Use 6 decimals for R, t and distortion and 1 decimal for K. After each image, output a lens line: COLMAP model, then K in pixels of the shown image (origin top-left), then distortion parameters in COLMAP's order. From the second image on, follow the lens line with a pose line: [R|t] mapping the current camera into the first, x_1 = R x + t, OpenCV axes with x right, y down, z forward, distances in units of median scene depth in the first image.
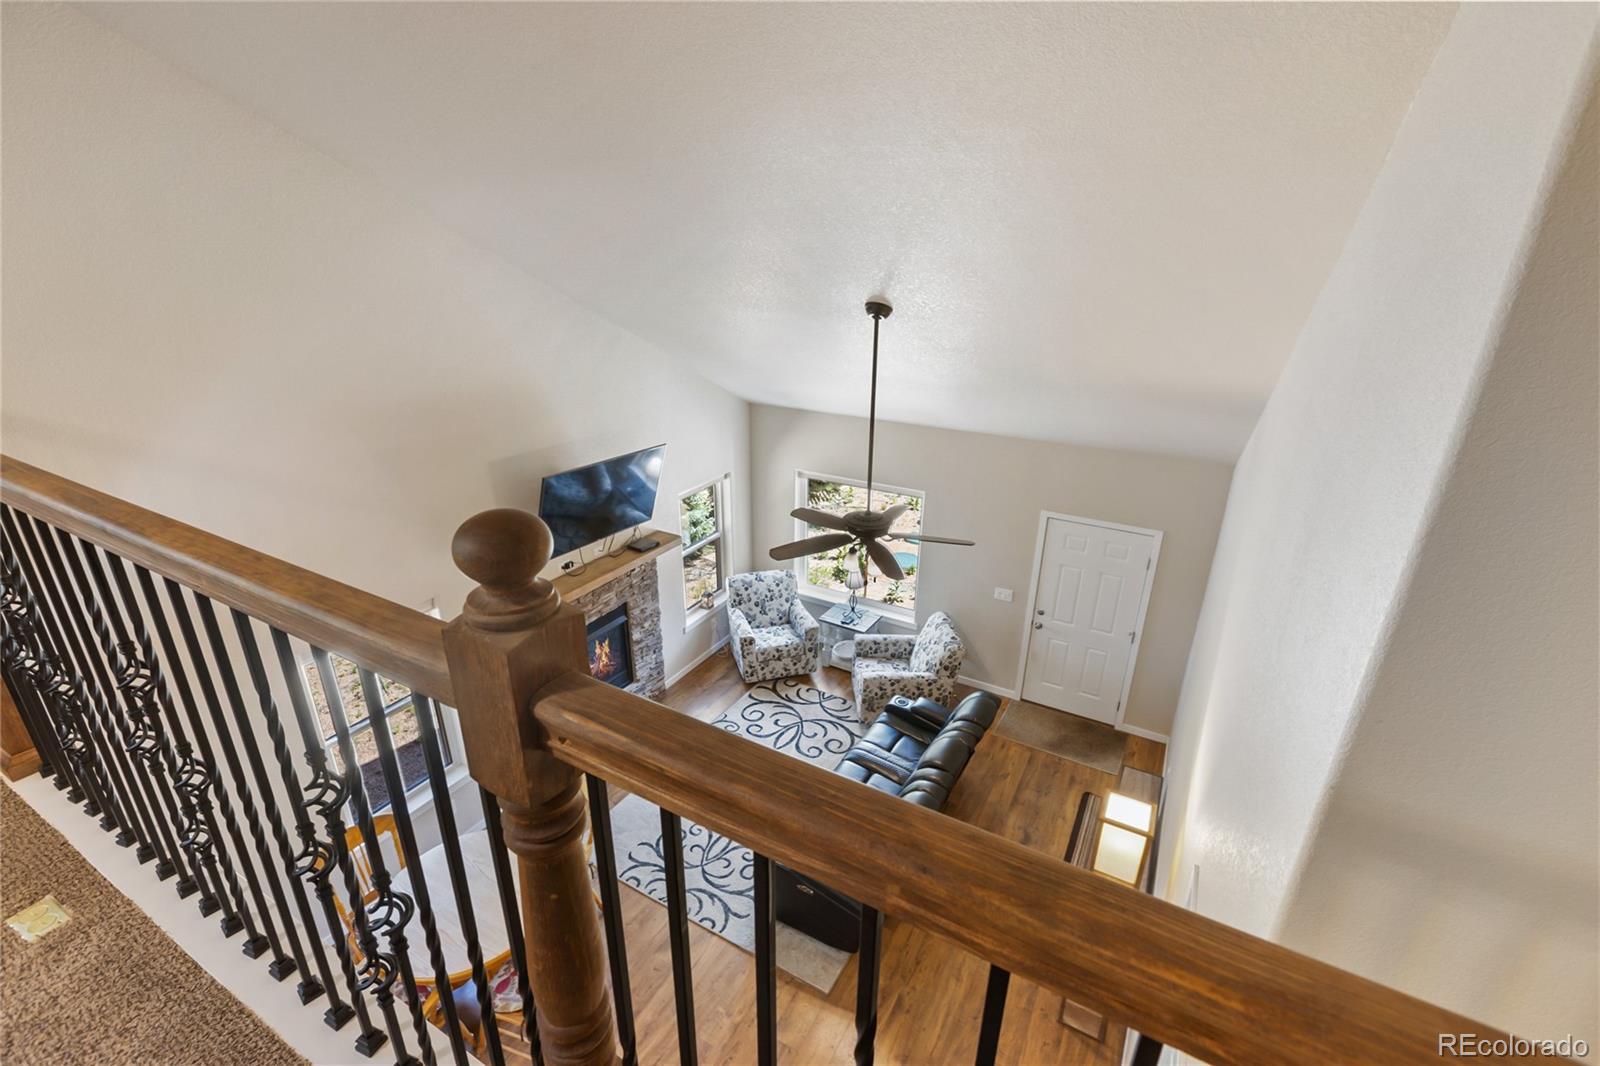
lens RADIAL K [[730.5, 0, 796.6], [0, 730.5, 528.4], [0, 0, 1]] dist [0.000364, 0.000609]
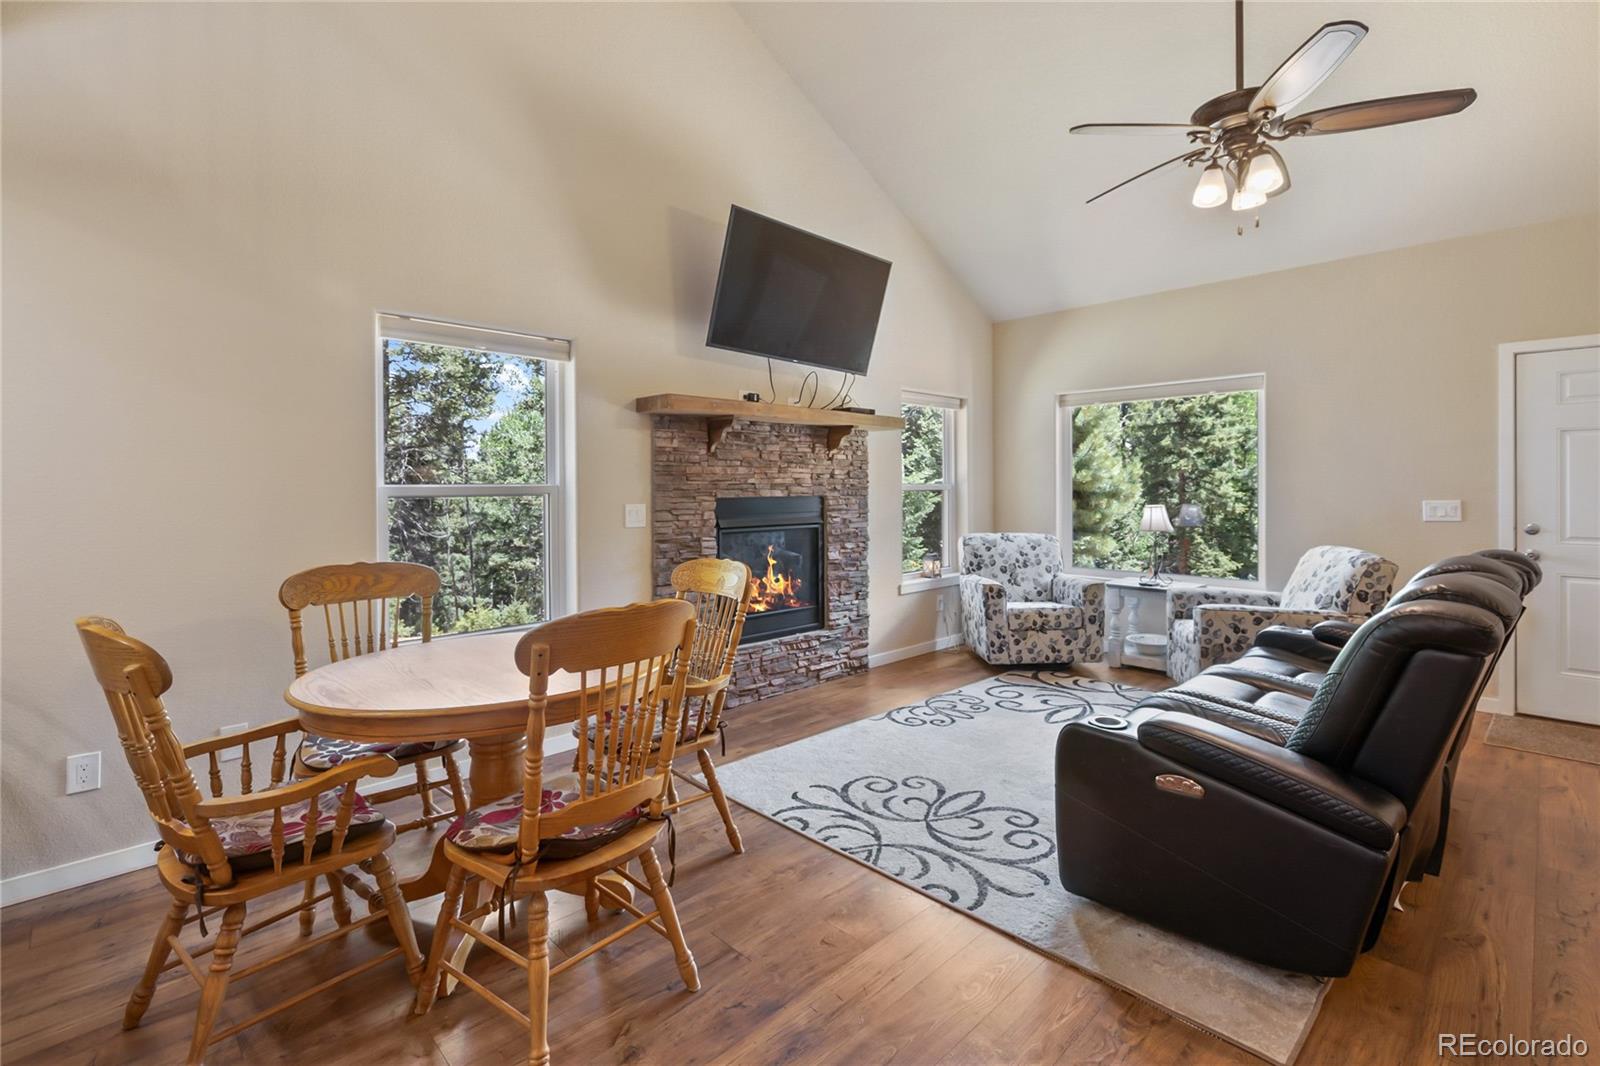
lens RADIAL K [[730.5, 0, 797.3], [0, 730.5, 488.1], [0, 0, 1]] dist [0.000364, 0.000609]
pose [[0.960847, -0.013098, -0.276771, -0.055761], [-0.093842, 0.924467, -0.369533, 0.346207], [0.260706, 0.381037, 0.887042, 0.333310]]
